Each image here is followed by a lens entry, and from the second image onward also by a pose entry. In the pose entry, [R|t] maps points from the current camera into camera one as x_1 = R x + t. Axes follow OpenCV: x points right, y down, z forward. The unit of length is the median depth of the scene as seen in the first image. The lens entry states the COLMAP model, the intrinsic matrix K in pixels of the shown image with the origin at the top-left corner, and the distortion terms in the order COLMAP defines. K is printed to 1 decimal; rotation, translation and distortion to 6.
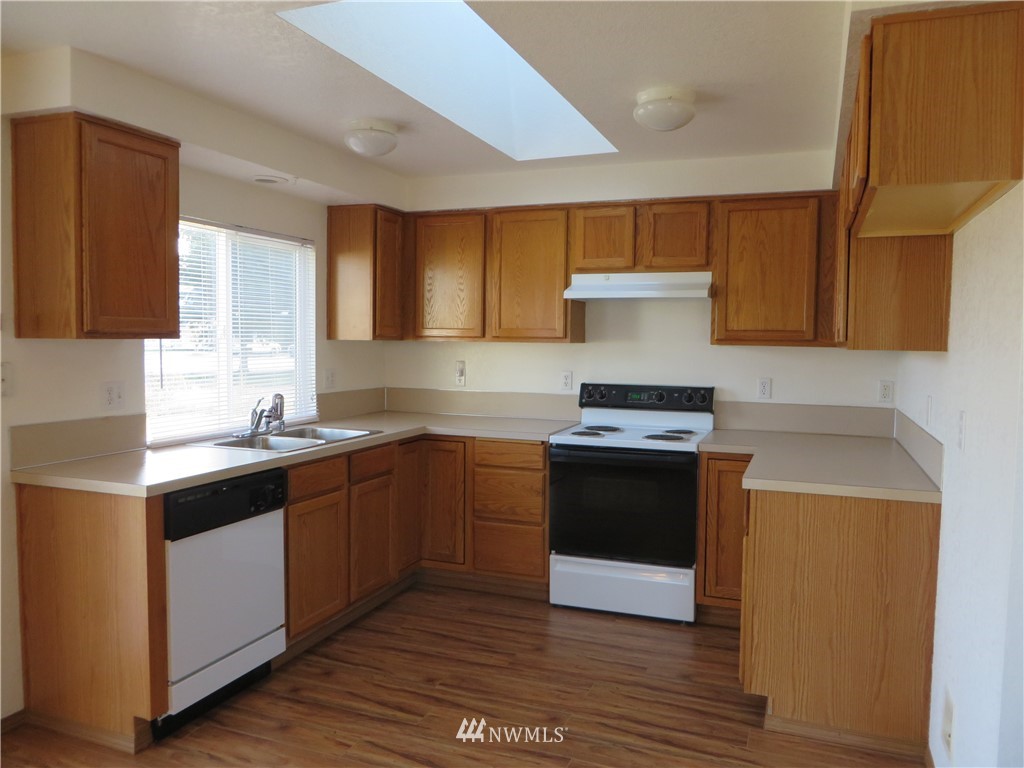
lens RADIAL K [[771.0, 0, 518.2], [0, 771.0, 384.0], [0, 0, 1]] dist [-0.018082, 0.001157]
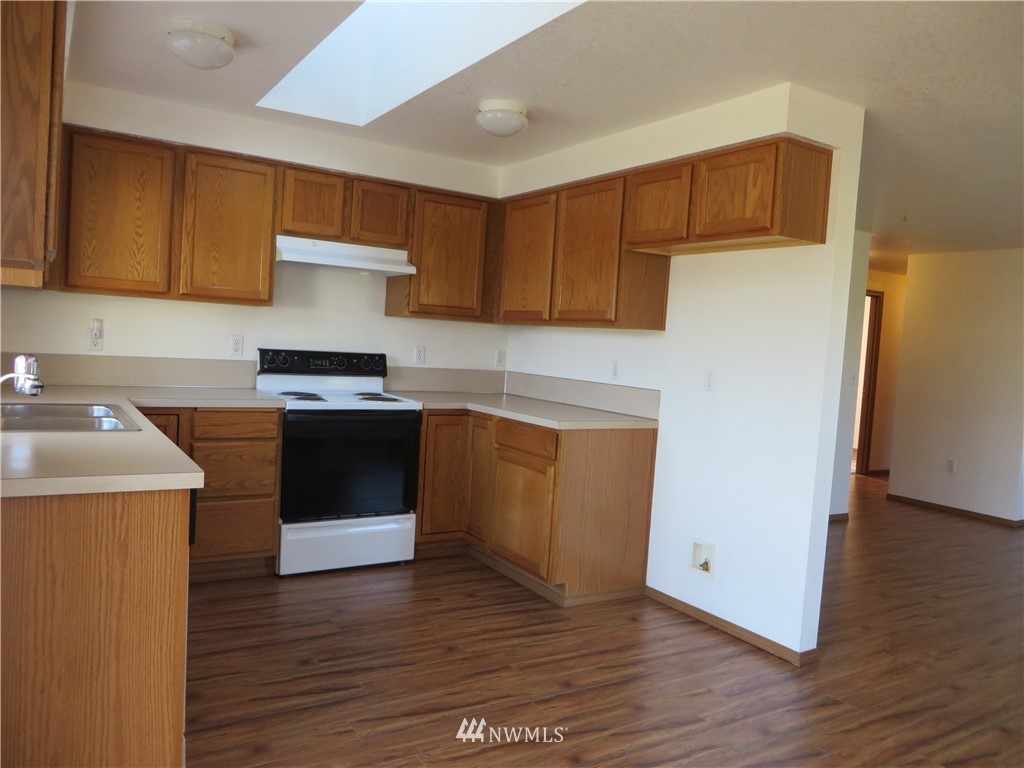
lens RADIAL K [[771.0, 0, 518.2], [0, 771.0, 384.0], [0, 0, 1]] dist [-0.018082, 0.001157]
pose [[0.590980, -0.020447, 0.806427, -0.587737], [-0.006804, 0.999517, 0.030328, 0.013915], [-0.806657, -0.023410, 0.590556, 0.204674]]
